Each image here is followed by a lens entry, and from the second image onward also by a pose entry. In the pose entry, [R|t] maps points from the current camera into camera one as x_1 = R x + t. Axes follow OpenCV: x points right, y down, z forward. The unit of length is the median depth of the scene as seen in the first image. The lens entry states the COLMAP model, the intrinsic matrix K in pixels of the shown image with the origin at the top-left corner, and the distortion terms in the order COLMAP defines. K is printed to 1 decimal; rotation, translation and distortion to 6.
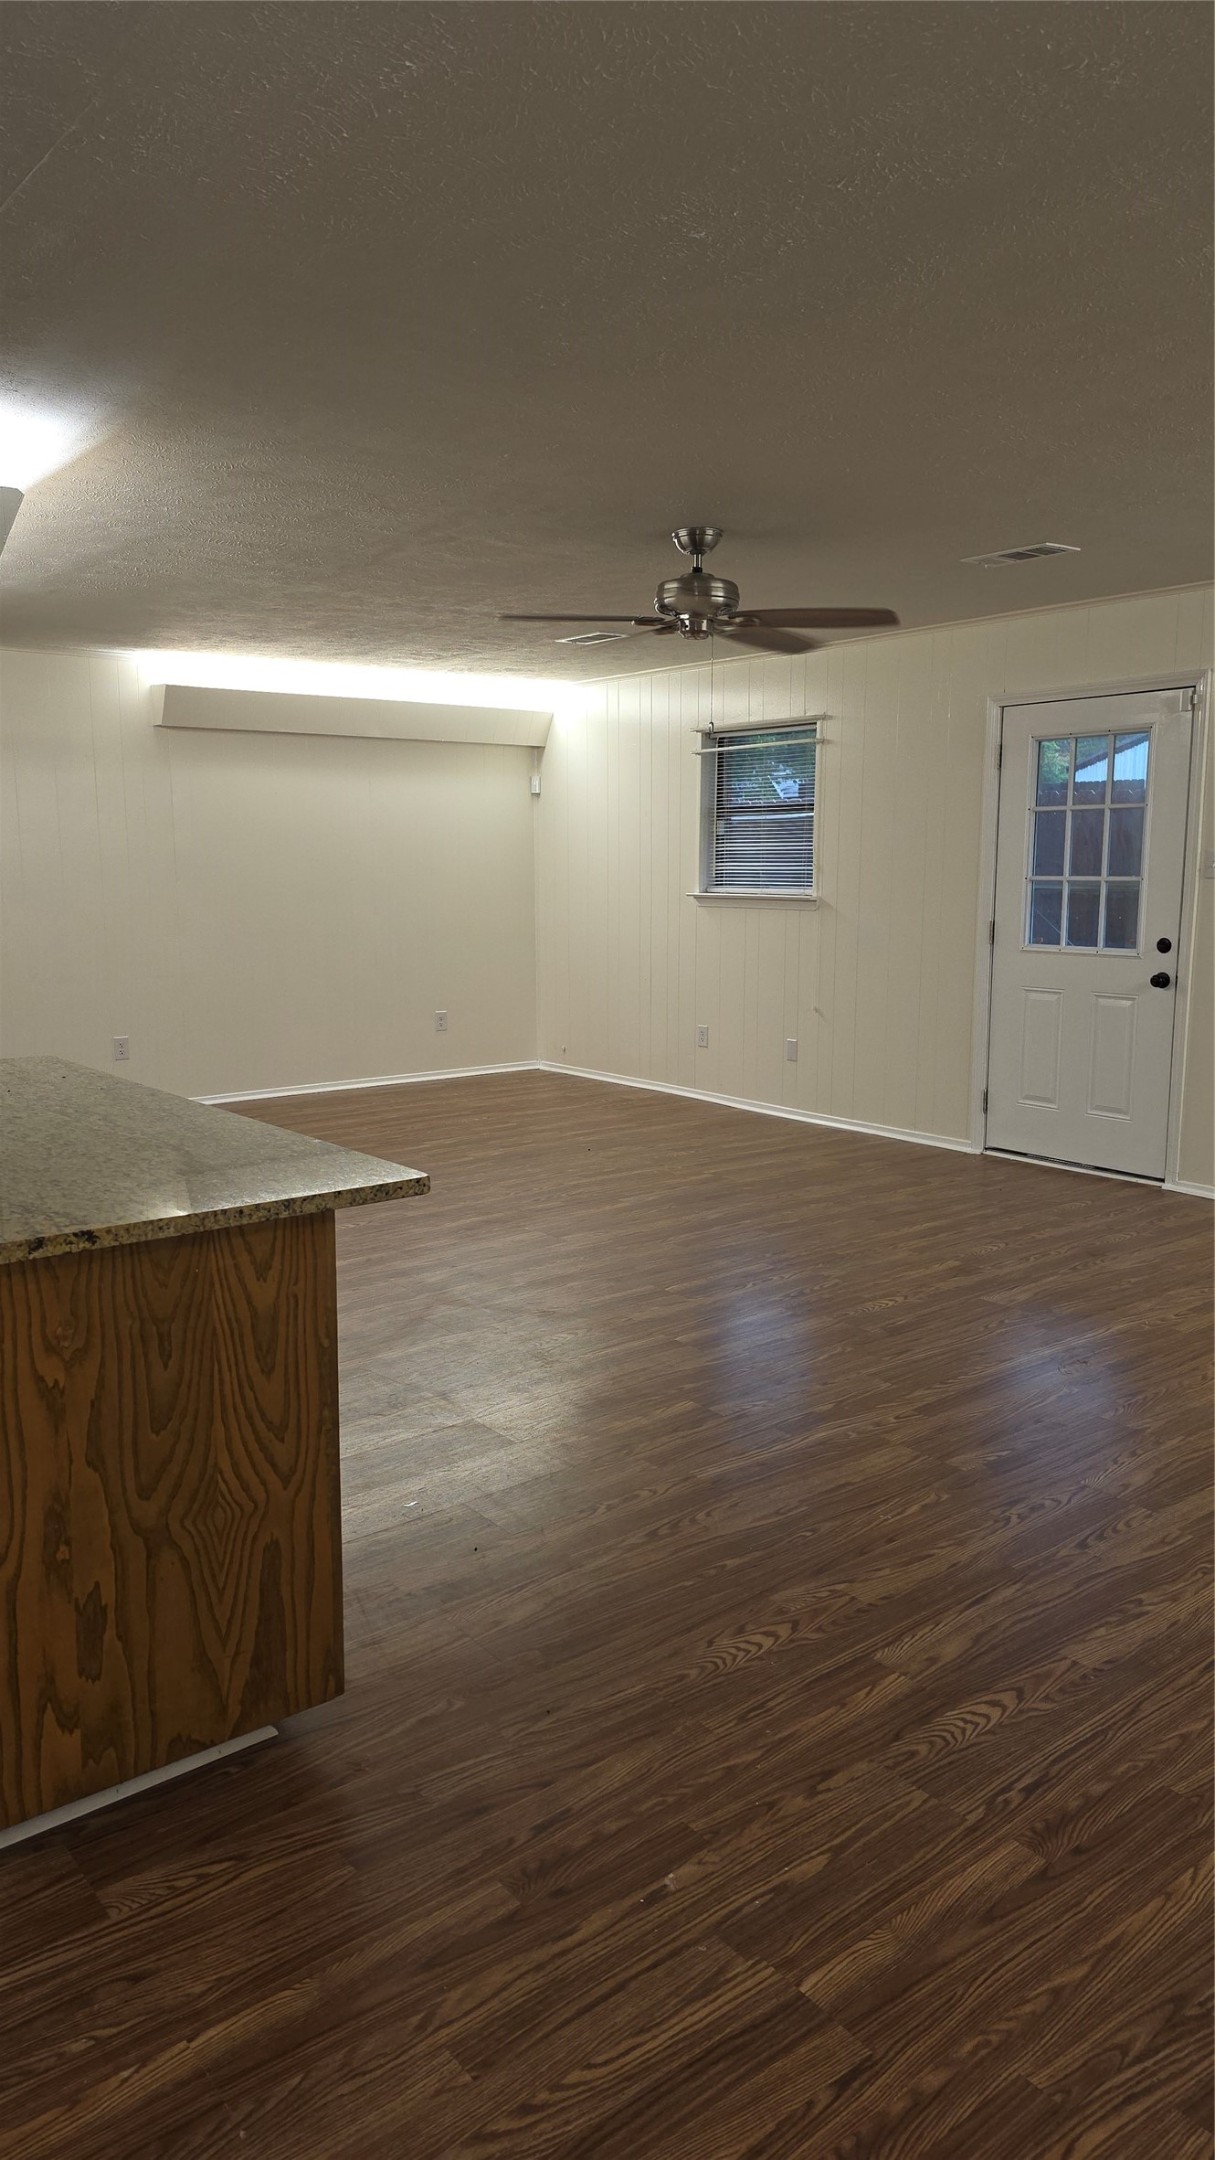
lens RADIAL K [[1434.0, 0, 593.2], [0, 1434.0, 1097.6], [0, 0, 1]] dist [0.044396, -0.031481]
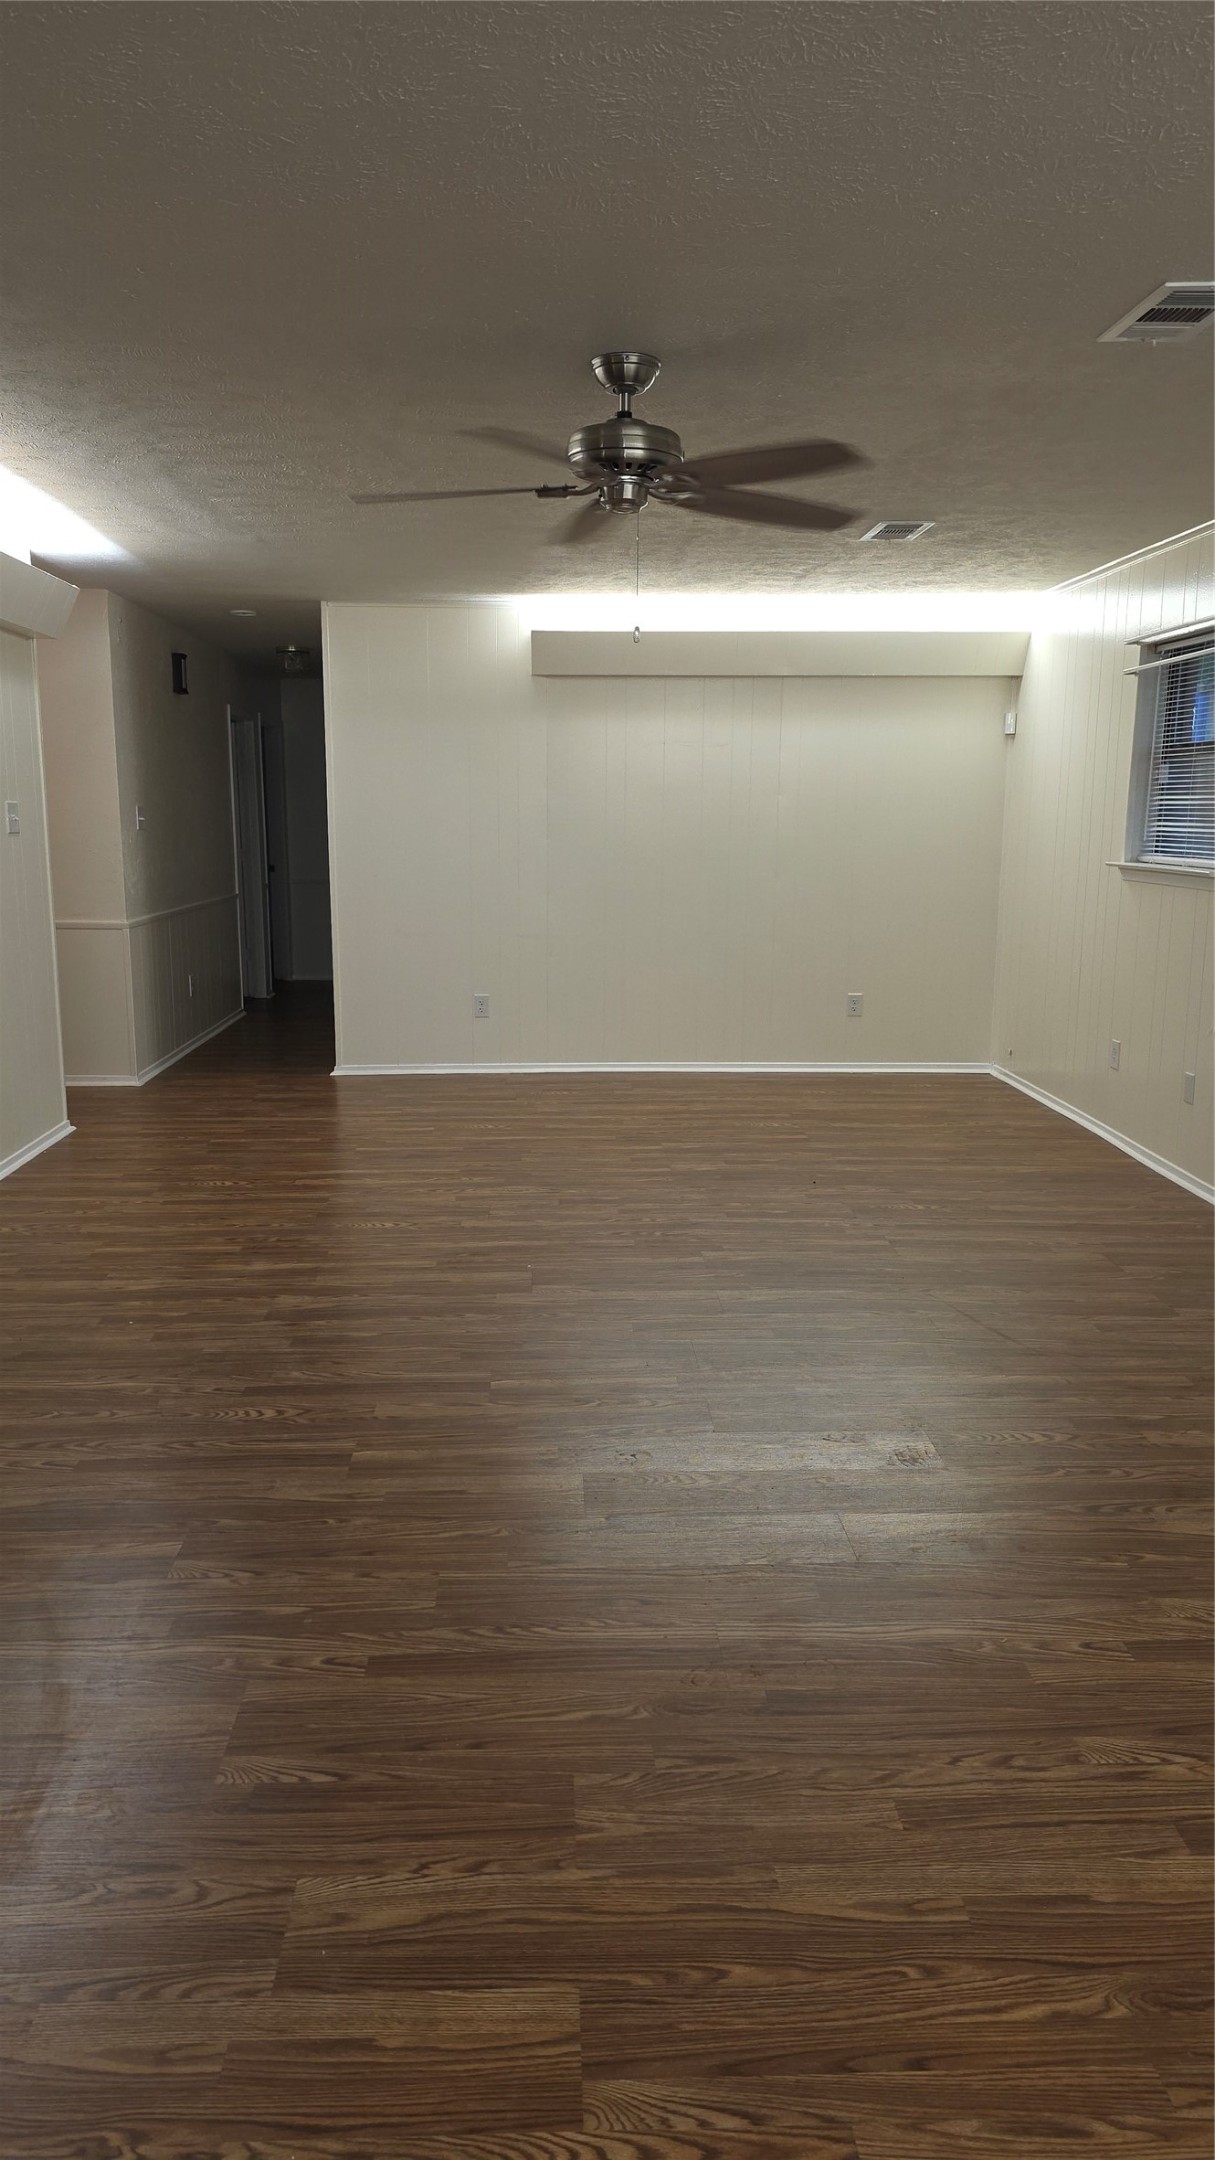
lens RADIAL K [[1434.0, 0, 563.0], [0, 1434.0, 1087.9], [0, 0, 1]] dist [0.044396, -0.031481]
pose [[0.807831, 0.116778, -0.577730, 0.376141], [-0.102967, 0.993064, 0.056753, -0.051765], [0.580351, 0.013640, 0.814253, 0.295965]]
